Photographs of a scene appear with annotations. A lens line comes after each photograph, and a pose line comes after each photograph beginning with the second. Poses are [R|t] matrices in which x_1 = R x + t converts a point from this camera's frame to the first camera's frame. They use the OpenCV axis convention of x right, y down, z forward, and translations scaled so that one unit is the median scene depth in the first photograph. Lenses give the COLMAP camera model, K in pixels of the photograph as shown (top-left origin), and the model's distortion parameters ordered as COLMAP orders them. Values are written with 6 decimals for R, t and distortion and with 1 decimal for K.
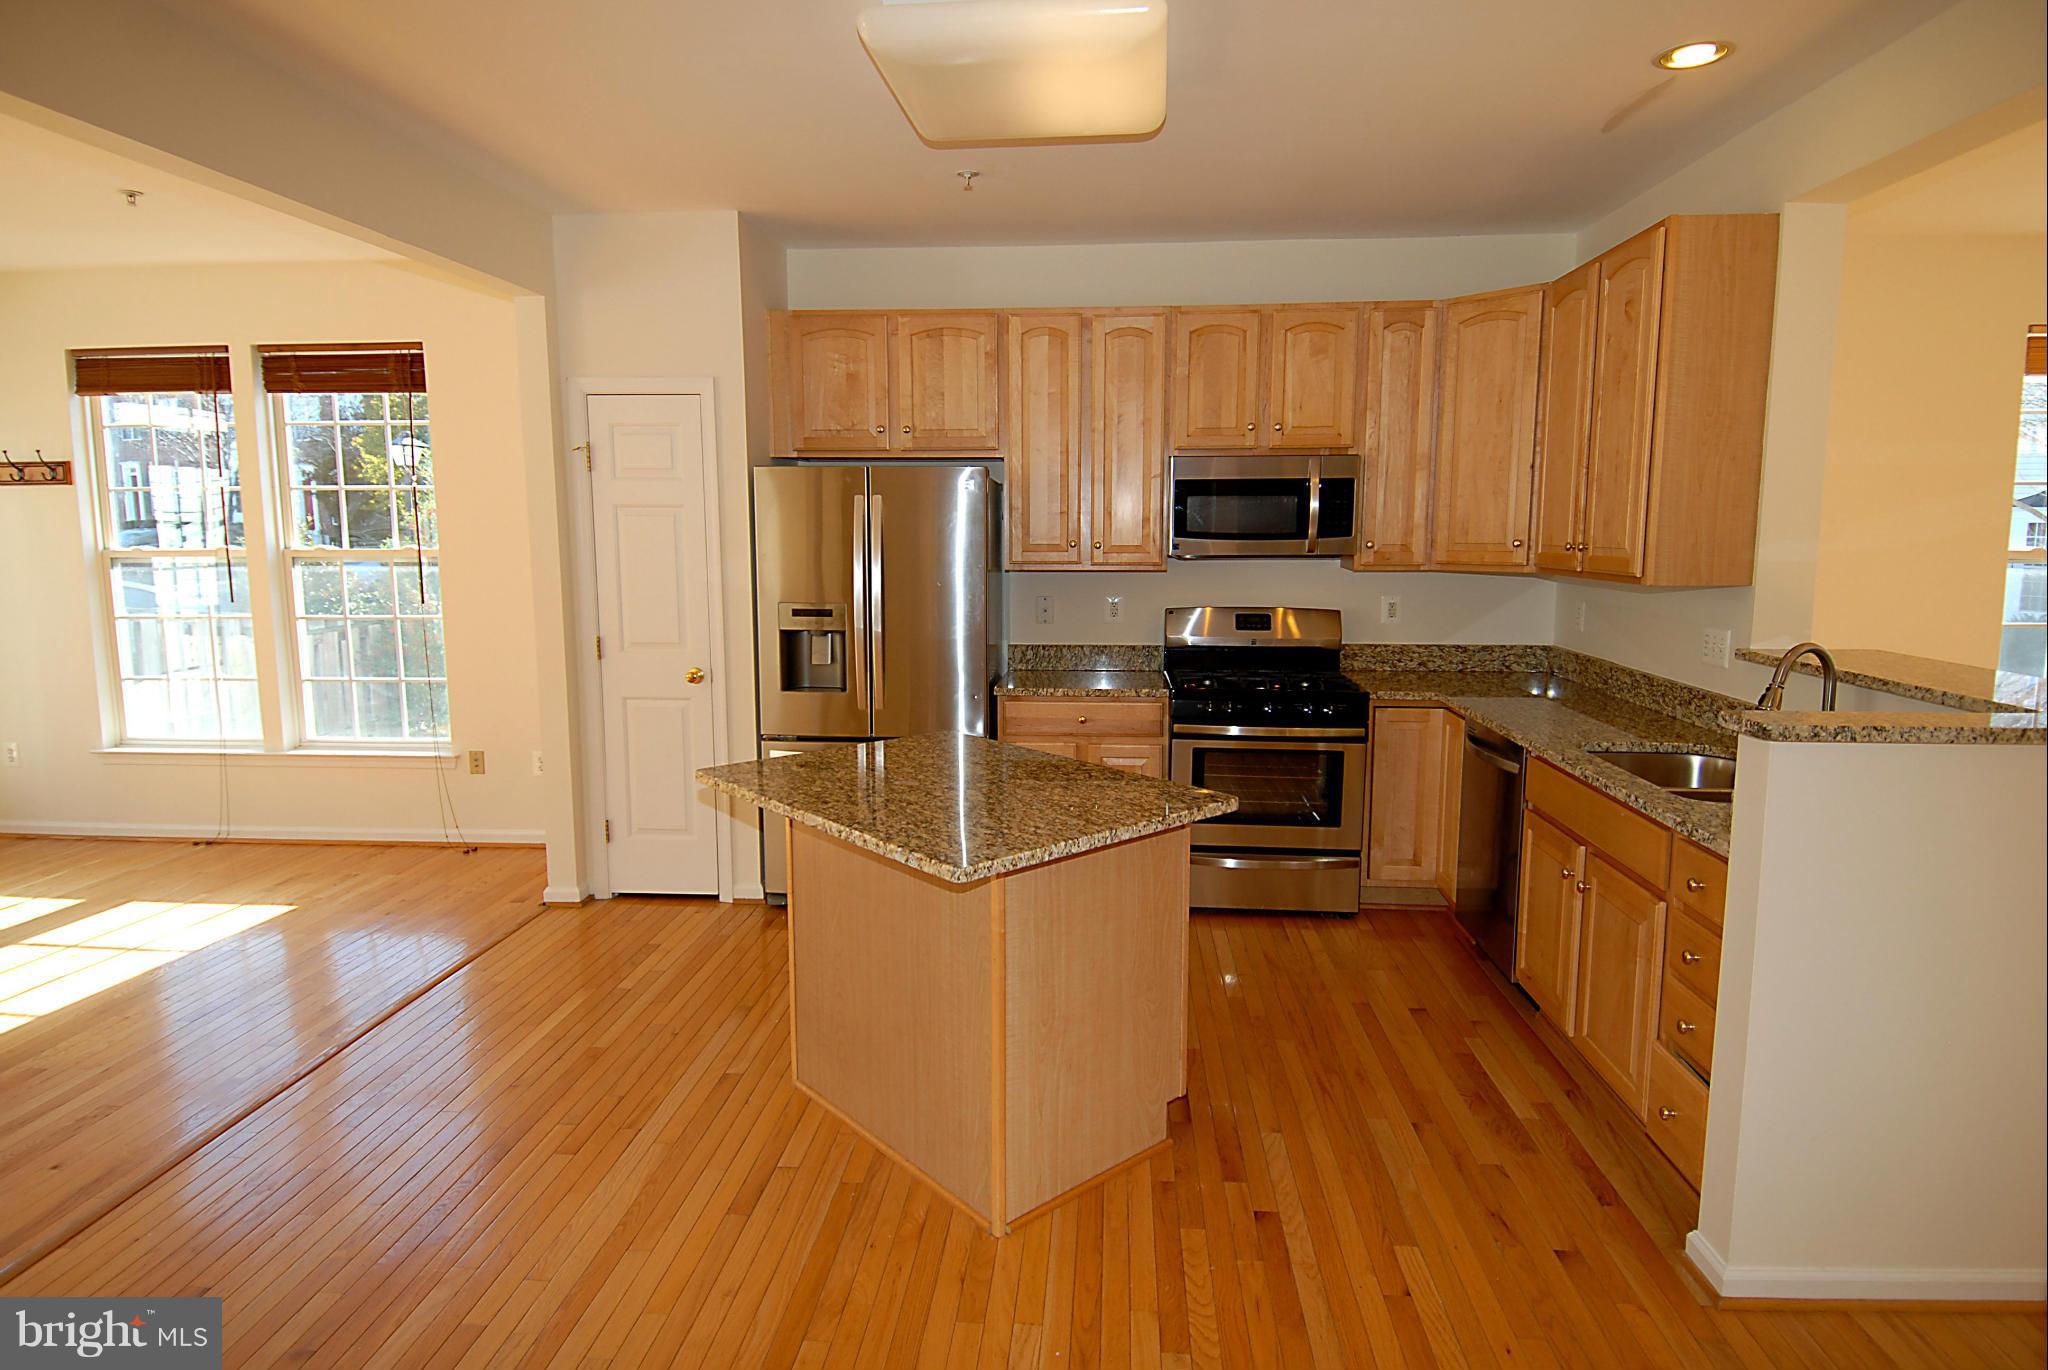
lens RADIAL K [[1122.1, 0, 1025.3], [0, 1122.1, 668.4], [0, 0, 1]] dist [0.055861, -0.058826]
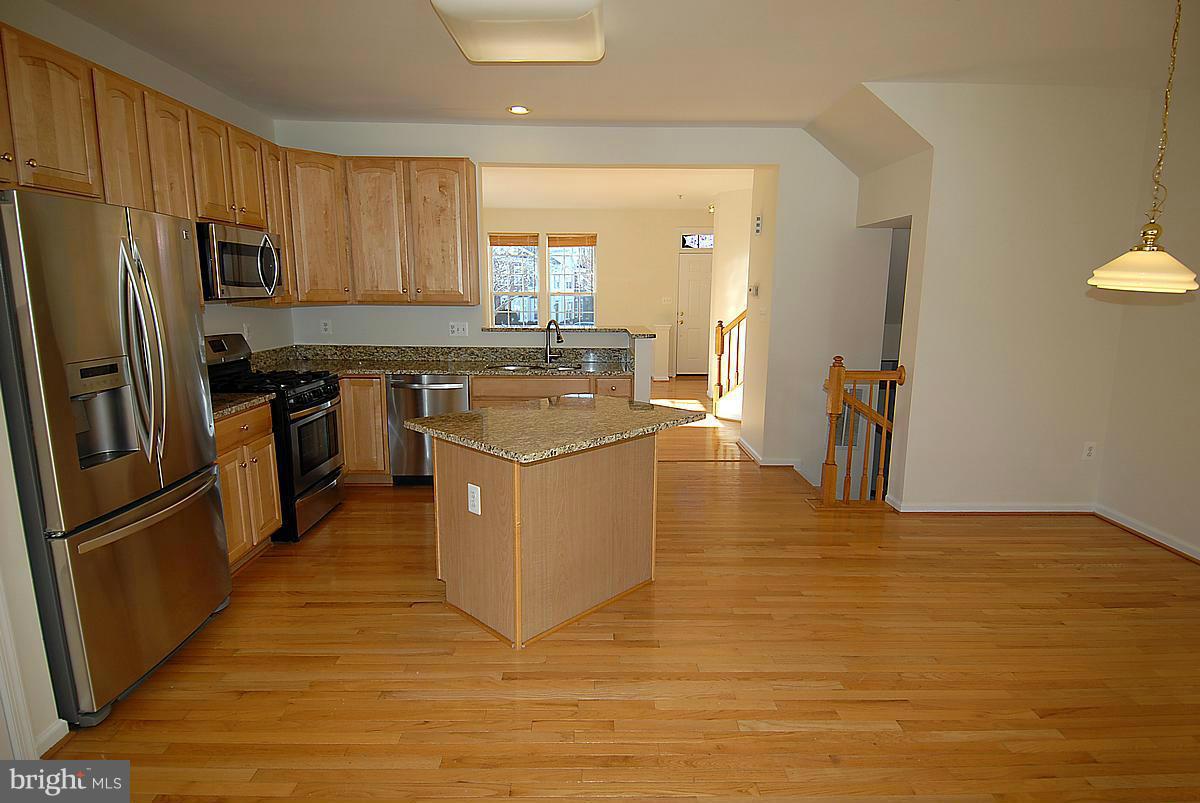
lens RADIAL K [[641.0, 0, 596.2], [0, 641.0, 402.2], [0, 0, 1]] dist [0.056449, -0.054314]
pose [[-0.087295, -0.173245, 0.981002, -0.702780], [0.121945, 0.975497, 0.183125, -0.068951], [-0.988691, 0.135614, -0.064030, 0.641270]]
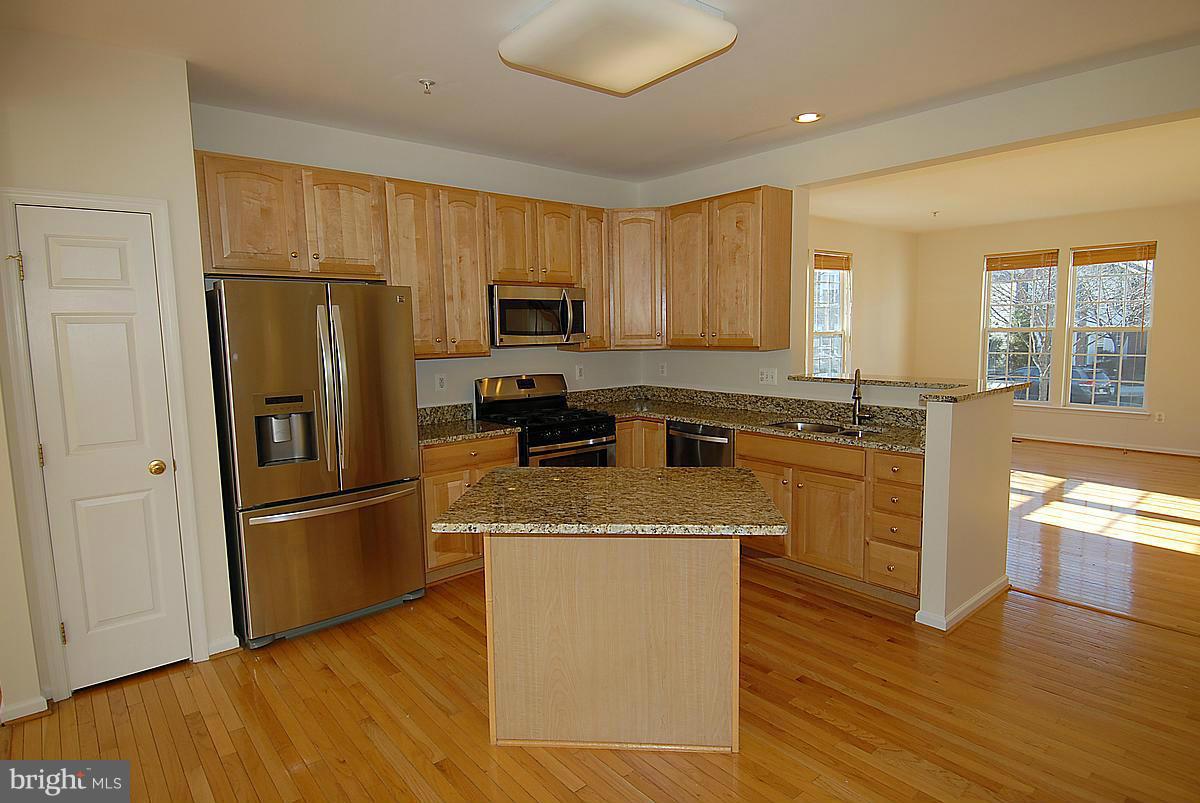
lens RADIAL K [[649.1, 0, 606.7], [0, 649.1, 401.0], [0, 0, 1]] dist [0.061851, -0.057695]
pose [[0.707886, -0.090622, 0.700489, -0.433735], [0.105858, 0.994146, 0.021636, -0.025799], [-0.698349, 0.058836, 0.713335, 0.233663]]
